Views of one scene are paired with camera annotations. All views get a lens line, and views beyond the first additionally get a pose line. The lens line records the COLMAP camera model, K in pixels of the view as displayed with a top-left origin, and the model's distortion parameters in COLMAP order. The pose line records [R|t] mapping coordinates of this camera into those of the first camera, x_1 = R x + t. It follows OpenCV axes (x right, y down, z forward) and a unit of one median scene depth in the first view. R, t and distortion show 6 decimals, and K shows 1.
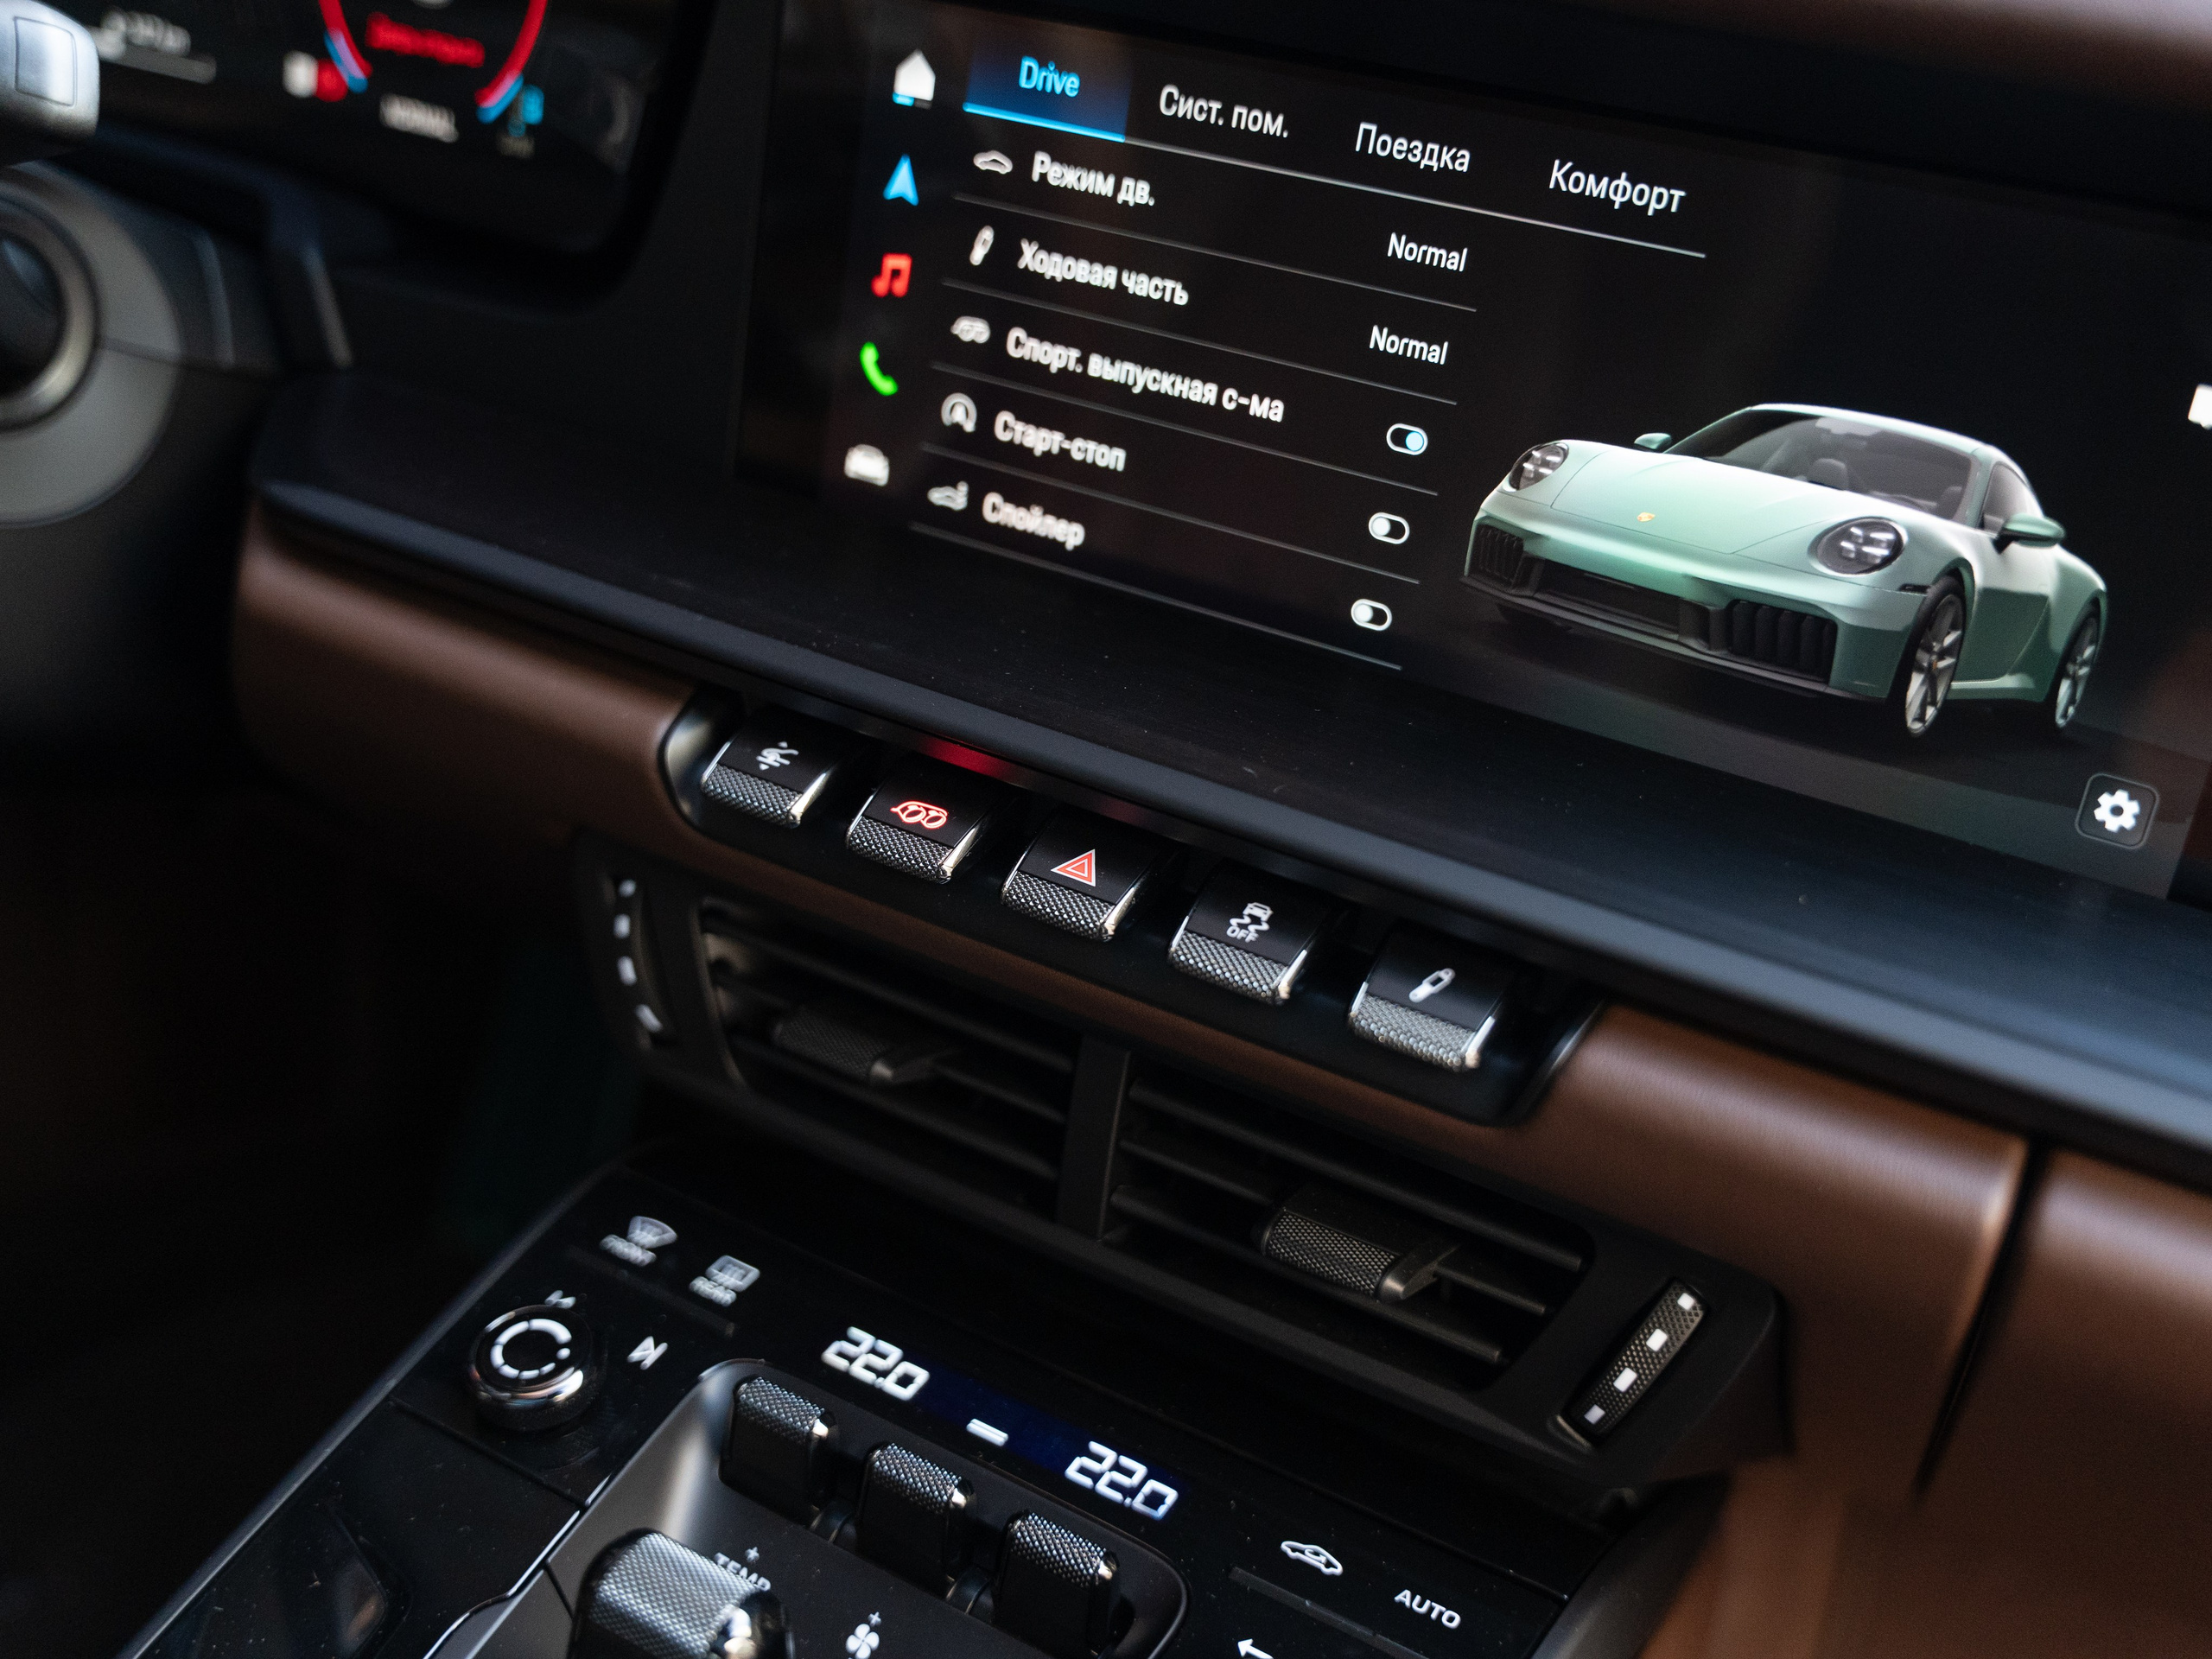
lens RADIAL K [[2298.3, 0, 1114.3], [0, 2298.3, 826.2], [0, 0, 1]] dist [0.006944, 0.002076]
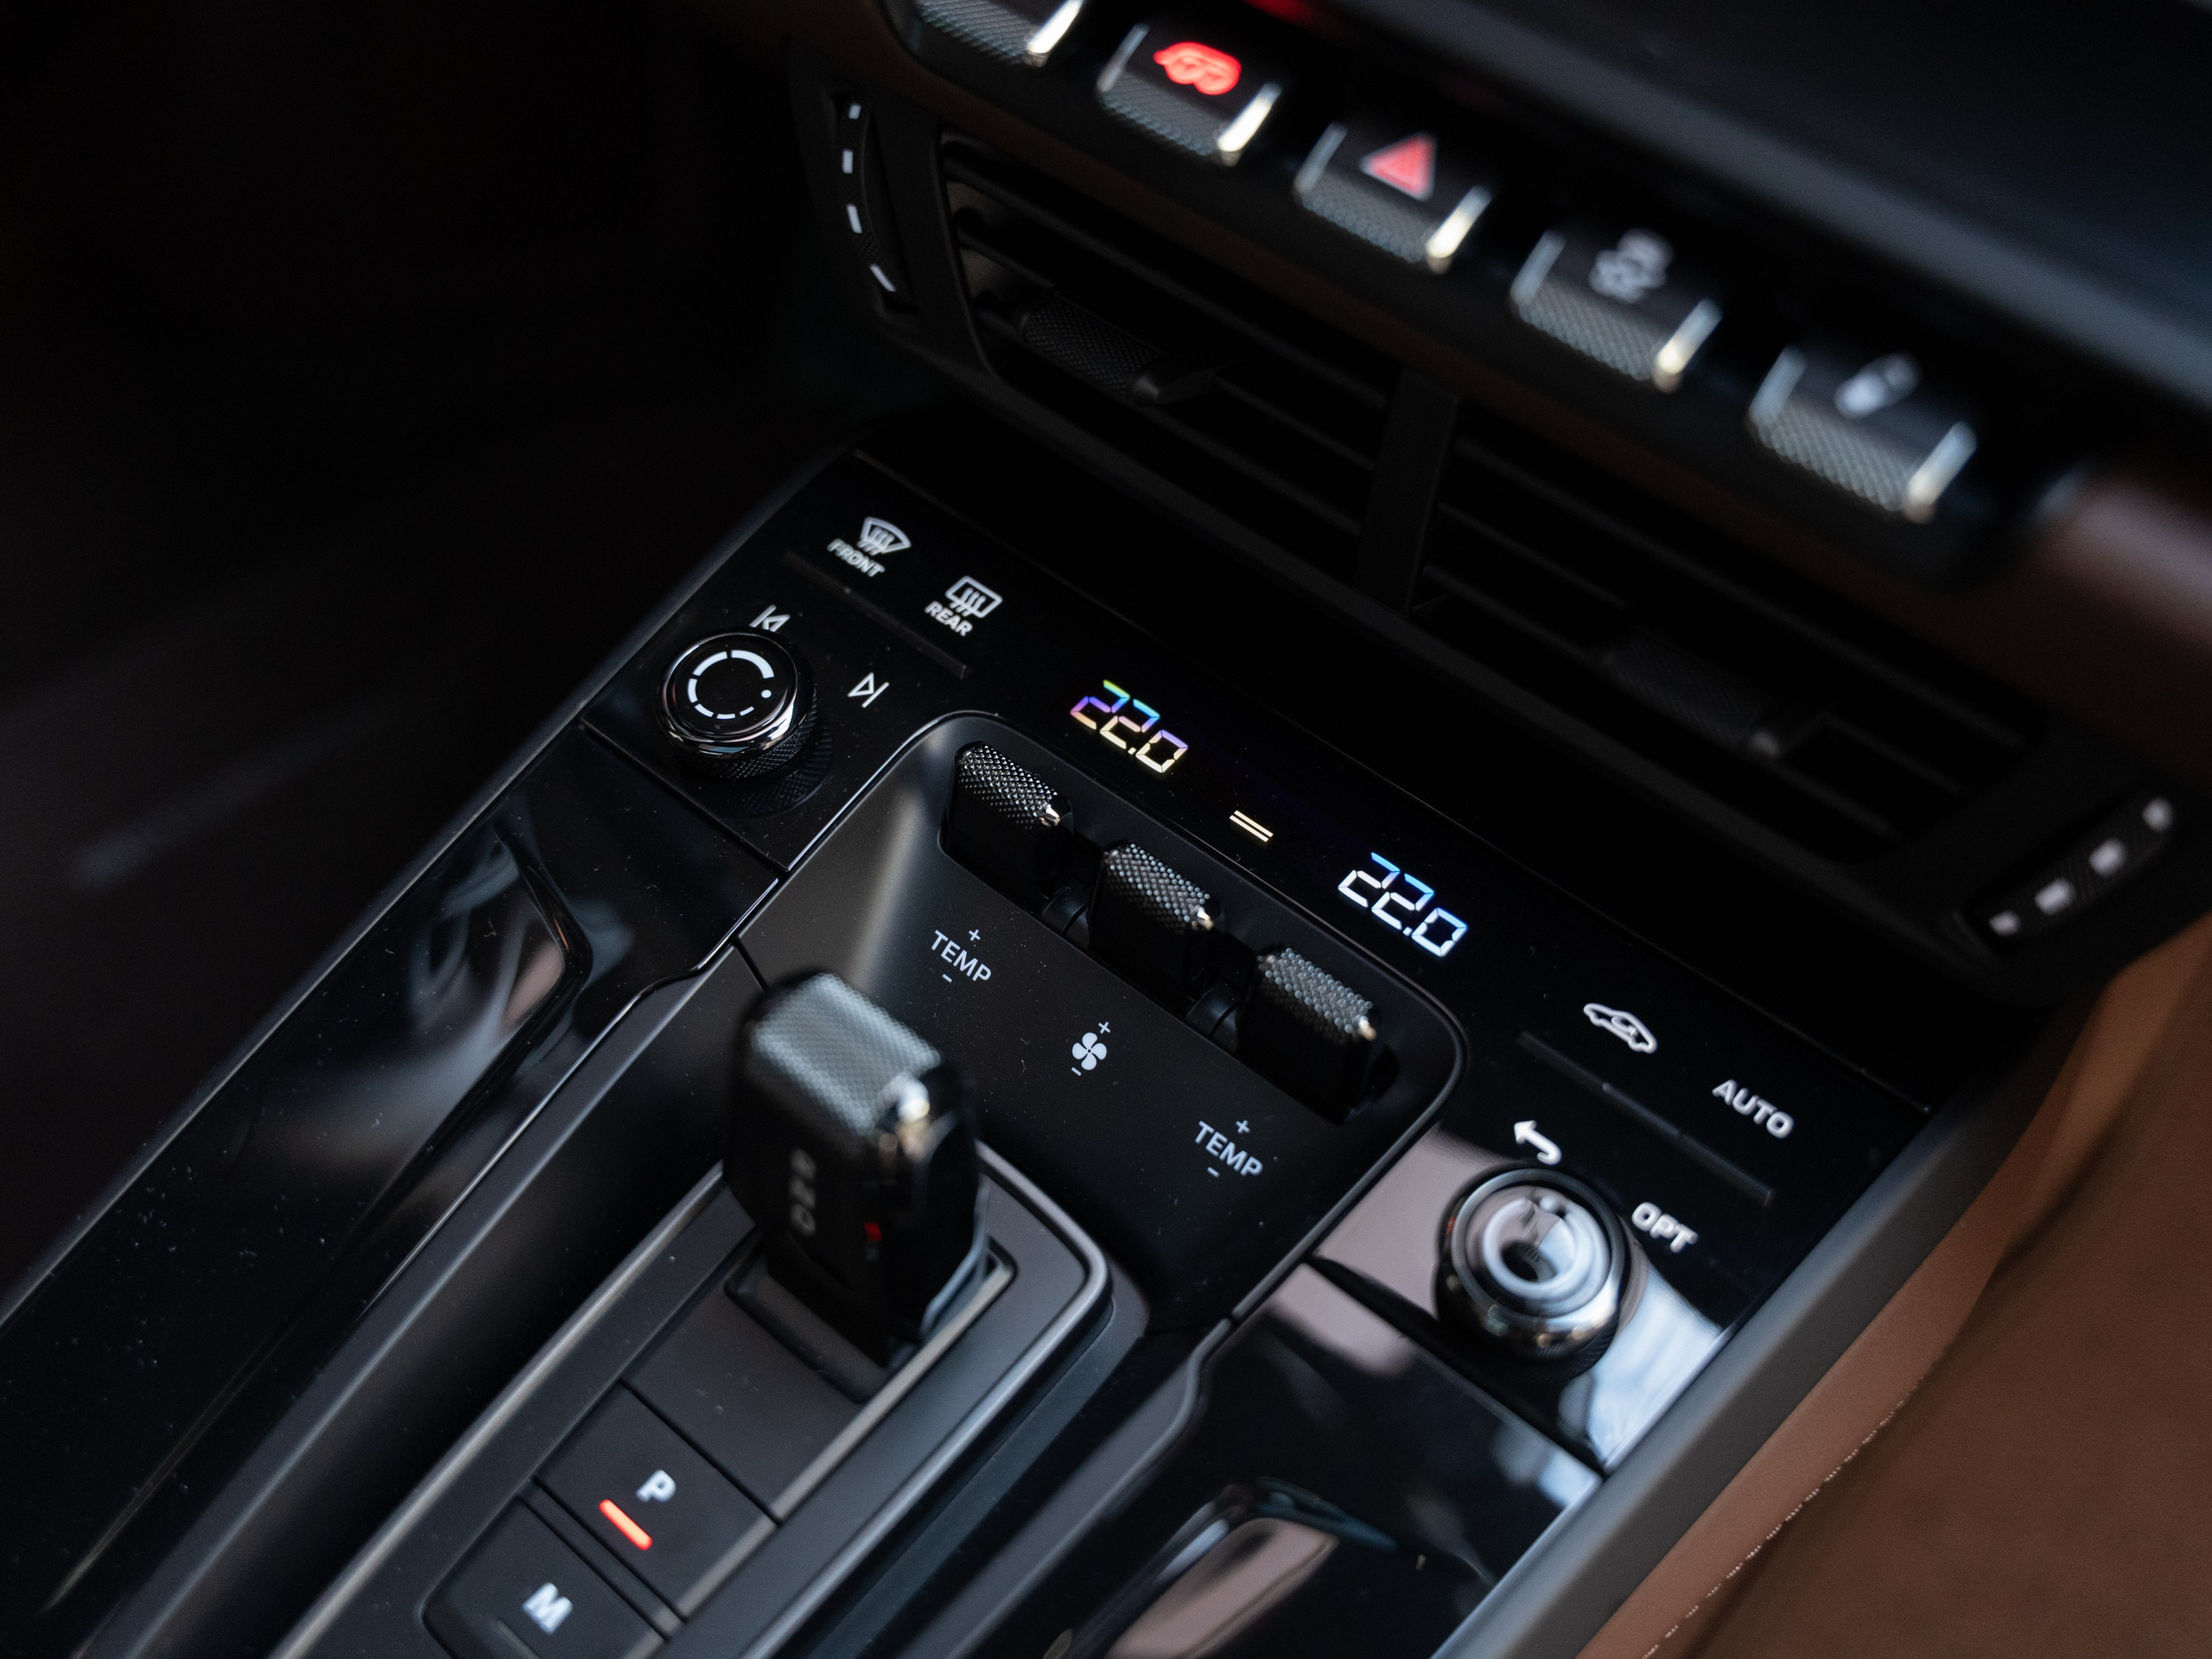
lens RADIAL K [[2298.3, 0, 1114.3], [0, 2298.3, 826.2], [0, 0, 1]] dist [0.006944, 0.002076]
pose [[0.983287, 0.100598, -0.151745, 0.024822], [-0.033896, 0.920061, 0.390305, -0.067948], [0.178879, -0.378639, 0.908094, 0.236613]]
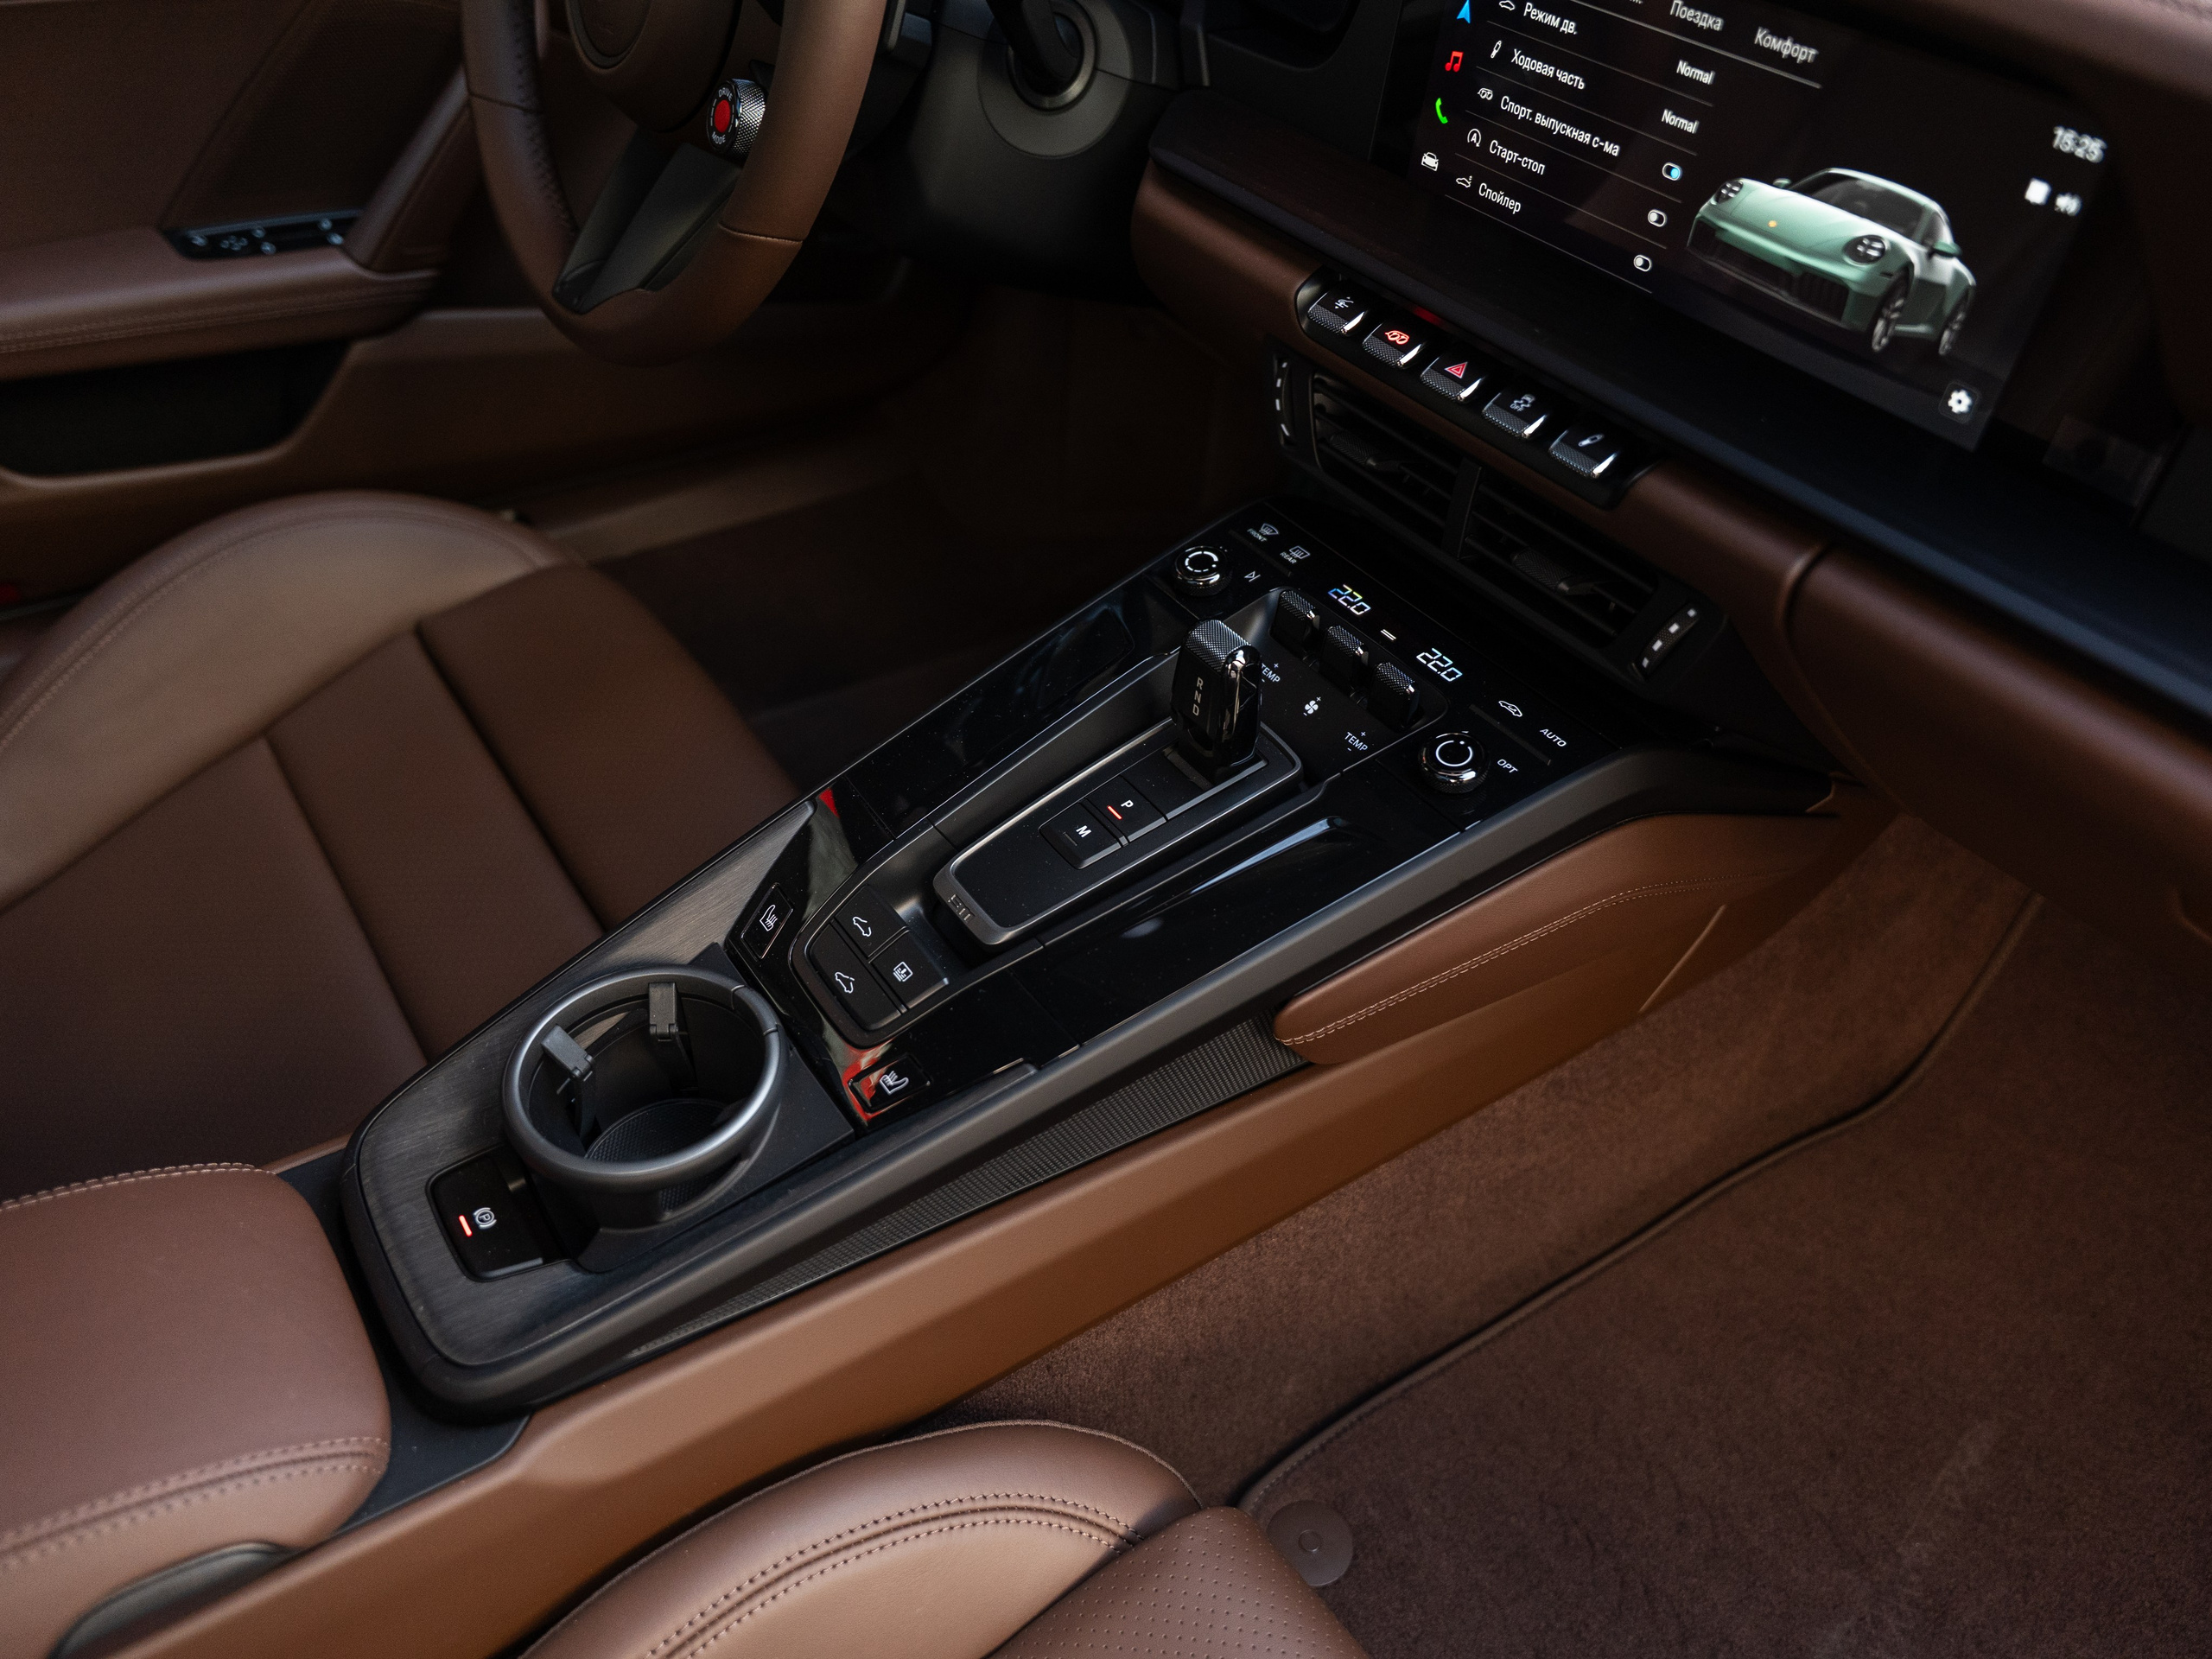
lens RADIAL K [[1666.4, 0, 1112.5], [0, 1666.4, 836.0], [0, 0, 1]] dist [-0.012564, -0.005755]
pose [[0.902676, 0.226650, -0.365795, 0.349425], [-0.128806, 0.953389, 0.272872, 0.049271], [0.410591, -0.199198, 0.889795, -0.587471]]
